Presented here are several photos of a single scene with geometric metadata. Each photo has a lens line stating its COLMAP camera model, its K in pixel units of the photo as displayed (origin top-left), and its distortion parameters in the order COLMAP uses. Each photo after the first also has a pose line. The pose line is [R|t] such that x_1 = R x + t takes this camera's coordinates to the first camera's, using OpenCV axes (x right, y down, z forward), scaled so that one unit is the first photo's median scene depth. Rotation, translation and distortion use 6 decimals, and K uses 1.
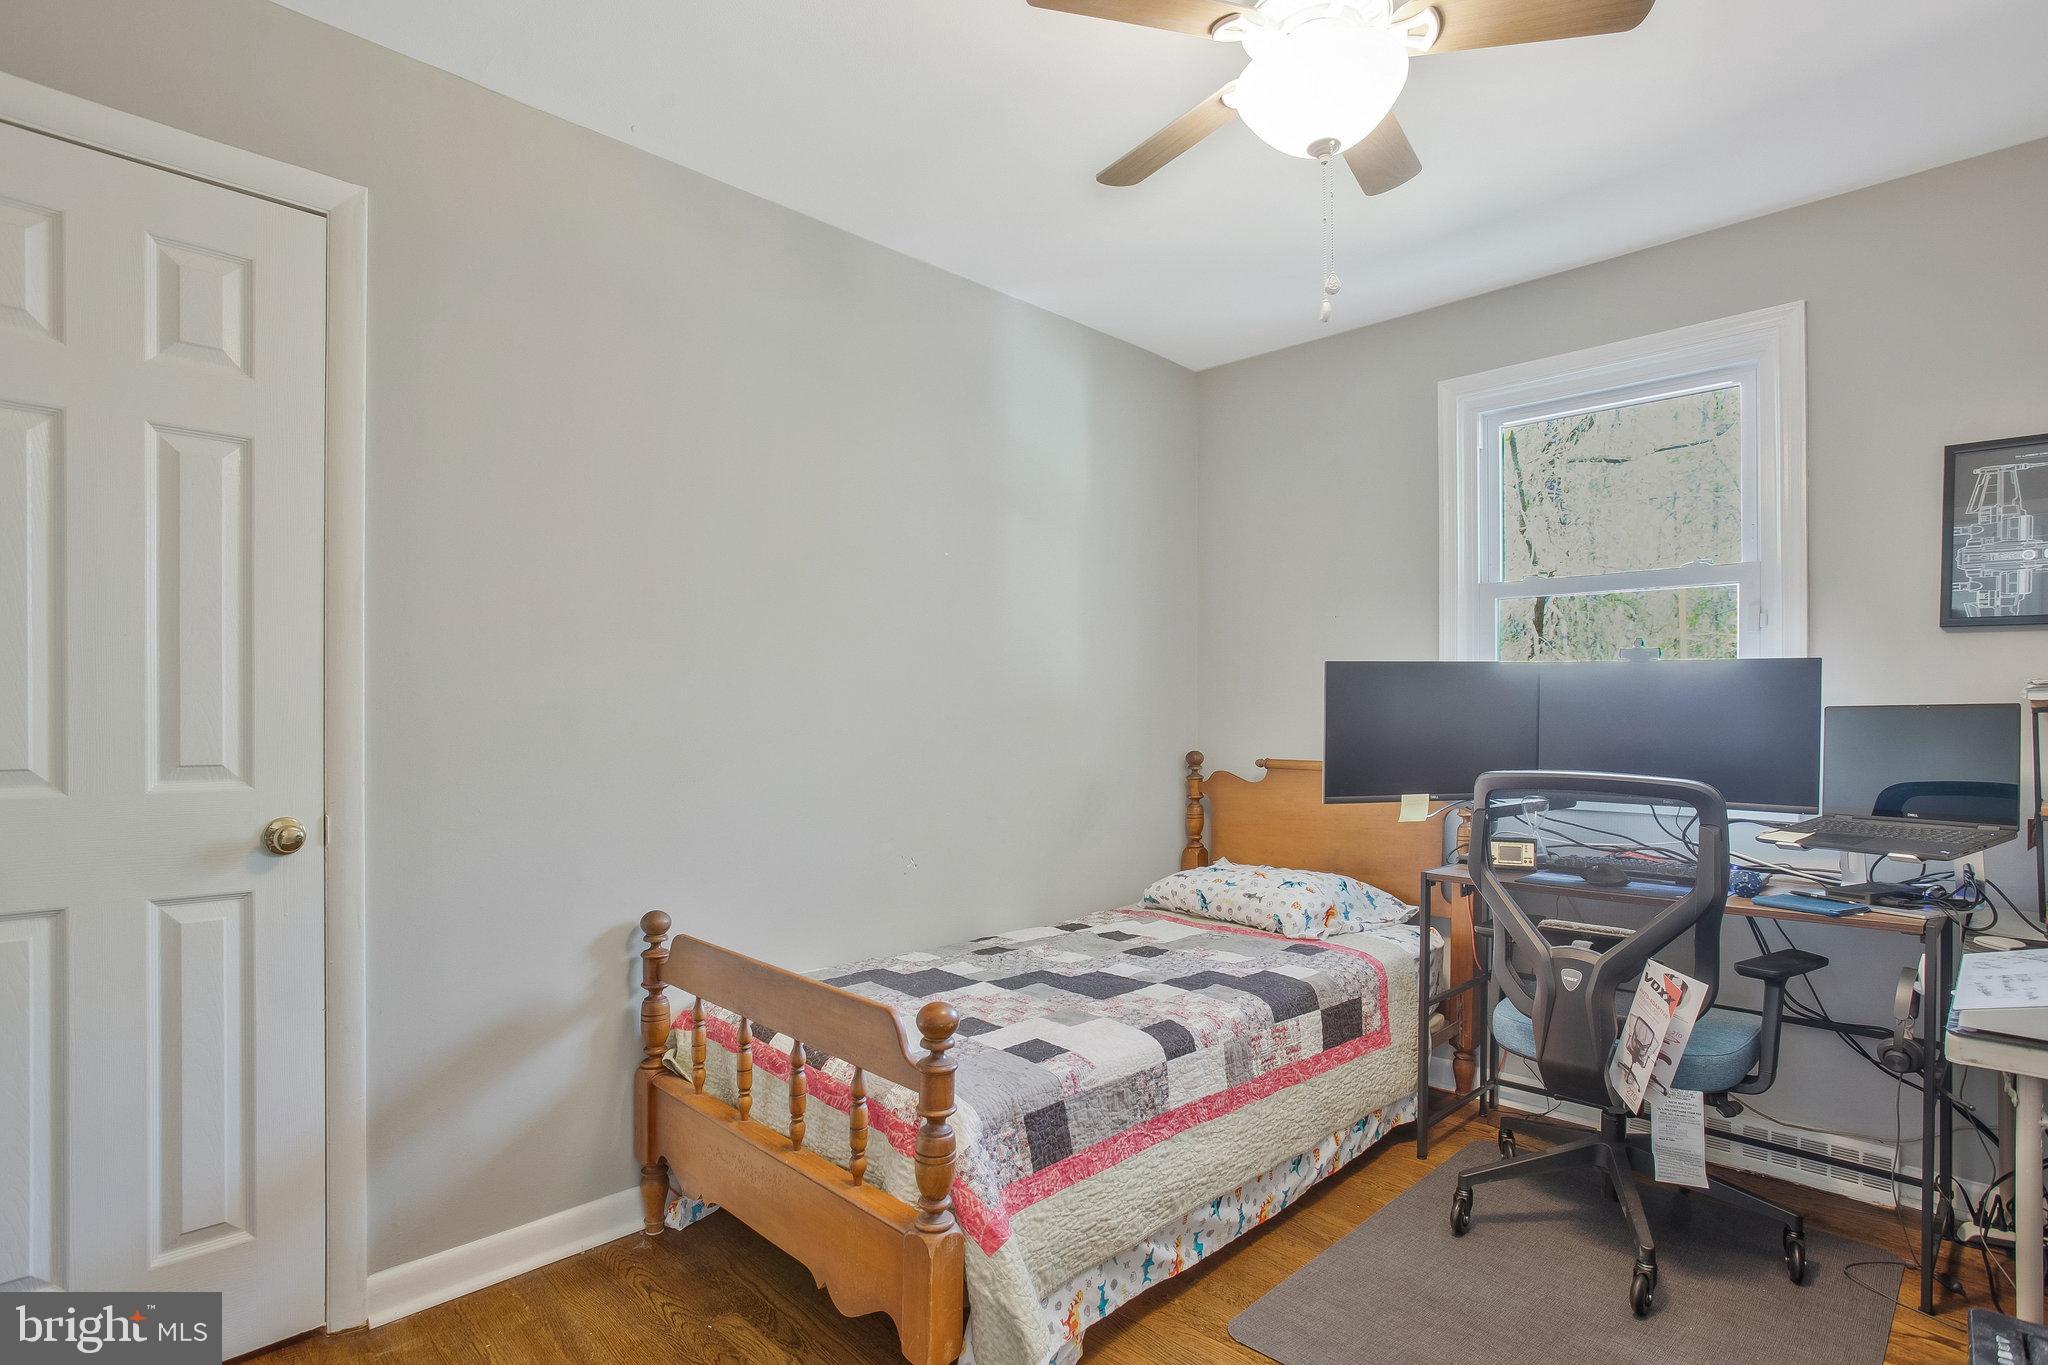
lens RADIAL K [[1023.6, 0, 1030.3], [0, 1023.6, 711.1], [0, 0, 1]] dist [-0.043657, 0.000933]
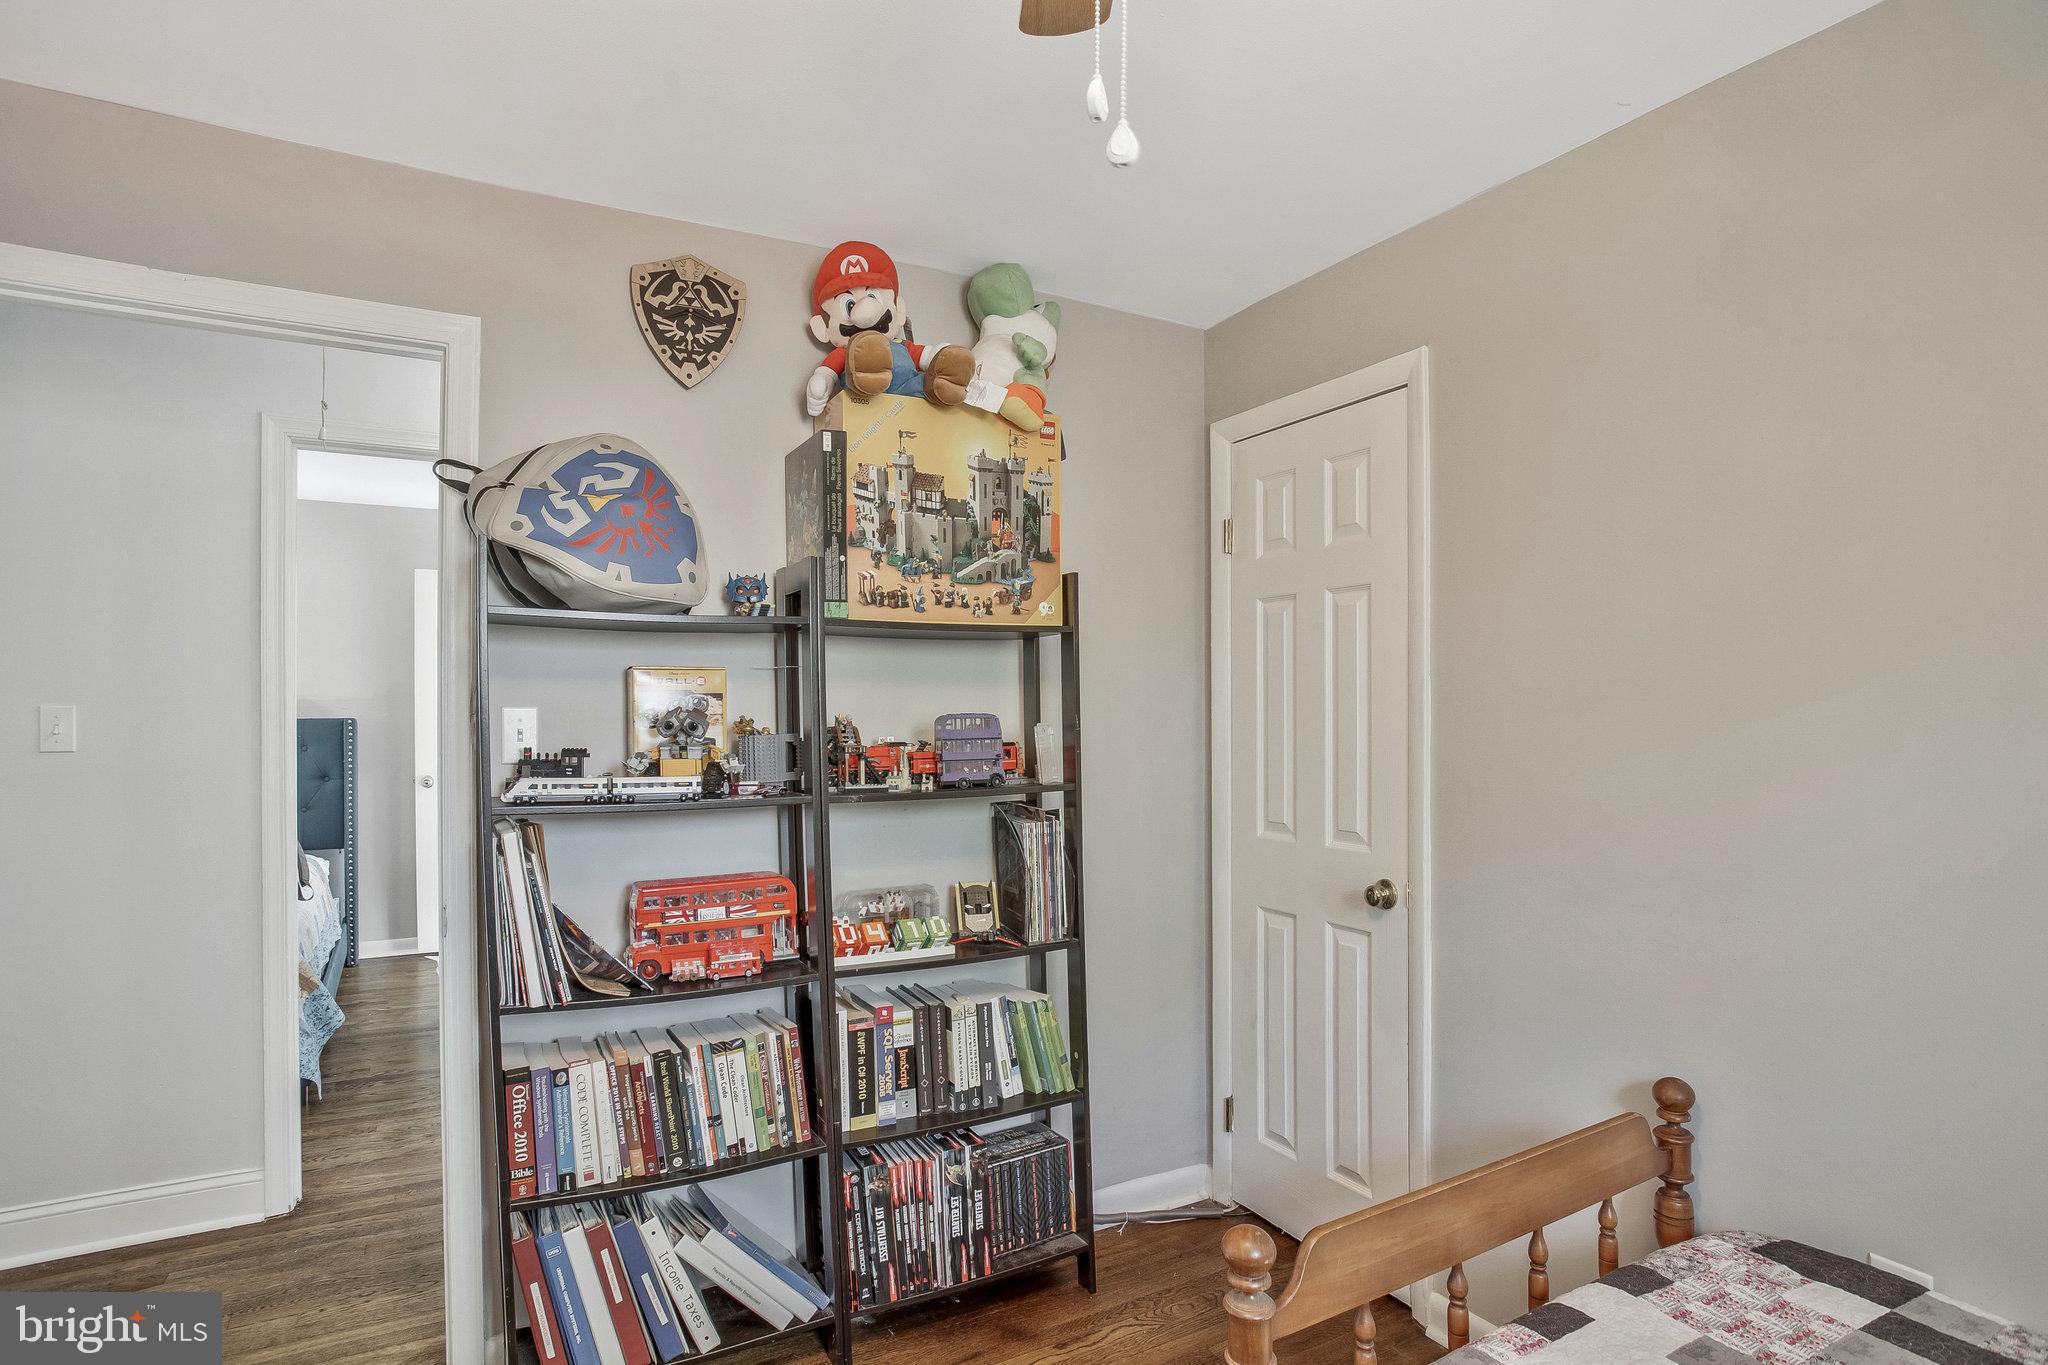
lens RADIAL K [[1023.6, 0, 1030.3], [0, 1023.6, 711.1], [0, 0, 1]] dist [-0.043657, 0.000933]
pose [[-0.222294, -0.002180, -0.974977, 0.622793], [-0.005879, 0.999982, -0.000895, -0.106244], [0.974962, 0.005533, -0.222303, 0.876680]]
